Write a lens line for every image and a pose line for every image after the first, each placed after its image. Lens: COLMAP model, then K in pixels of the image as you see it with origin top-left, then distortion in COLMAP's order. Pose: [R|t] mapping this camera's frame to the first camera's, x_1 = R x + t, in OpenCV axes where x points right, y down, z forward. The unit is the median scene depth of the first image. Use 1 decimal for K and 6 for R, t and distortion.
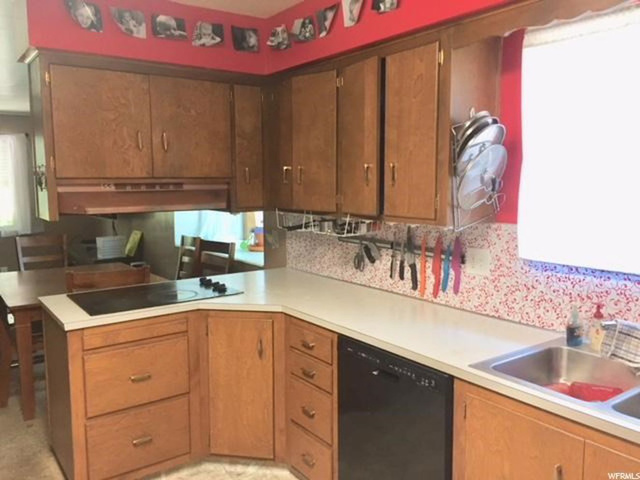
lens RADIAL K [[543.2, 0, 321.5], [0, 543.2, 238.5], [0, 0, 1]] dist [0.036231, -0.024530]
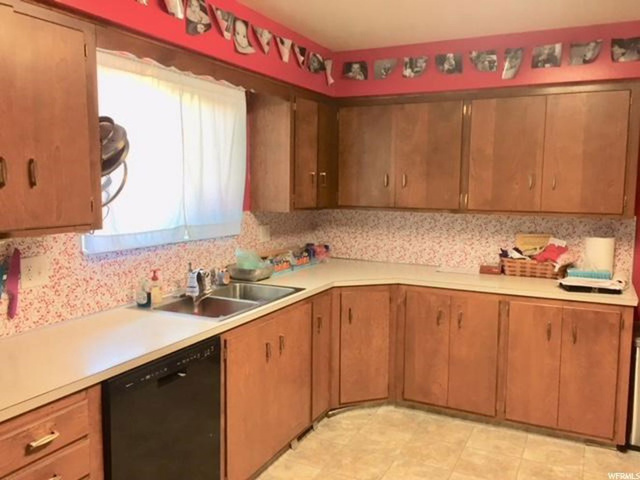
lens RADIAL K [[543.2, 0, 320.7], [0, 543.2, 239.5], [0, 0, 1]] dist [0.036231, -0.024530]
pose [[-0.471956, -0.094310, 0.876563, -0.754749], [0.089180, 0.984055, 0.153892, -0.111640], [-0.877100, 0.150802, -0.456020, 1.030068]]
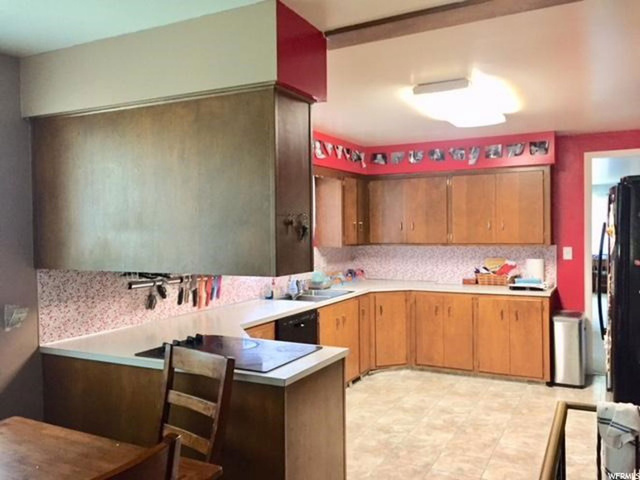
lens RADIAL K [[543.2, 0, 321.0], [0, 543.2, 240.8], [0, 0, 1]] dist [0.036231, -0.024530]
pose [[-0.451155, -0.011849, 0.892367, -1.521669], [0.112298, 0.991210, 0.069936, -0.170947], [-0.885352, 0.131763, -0.445859, 1.572986]]
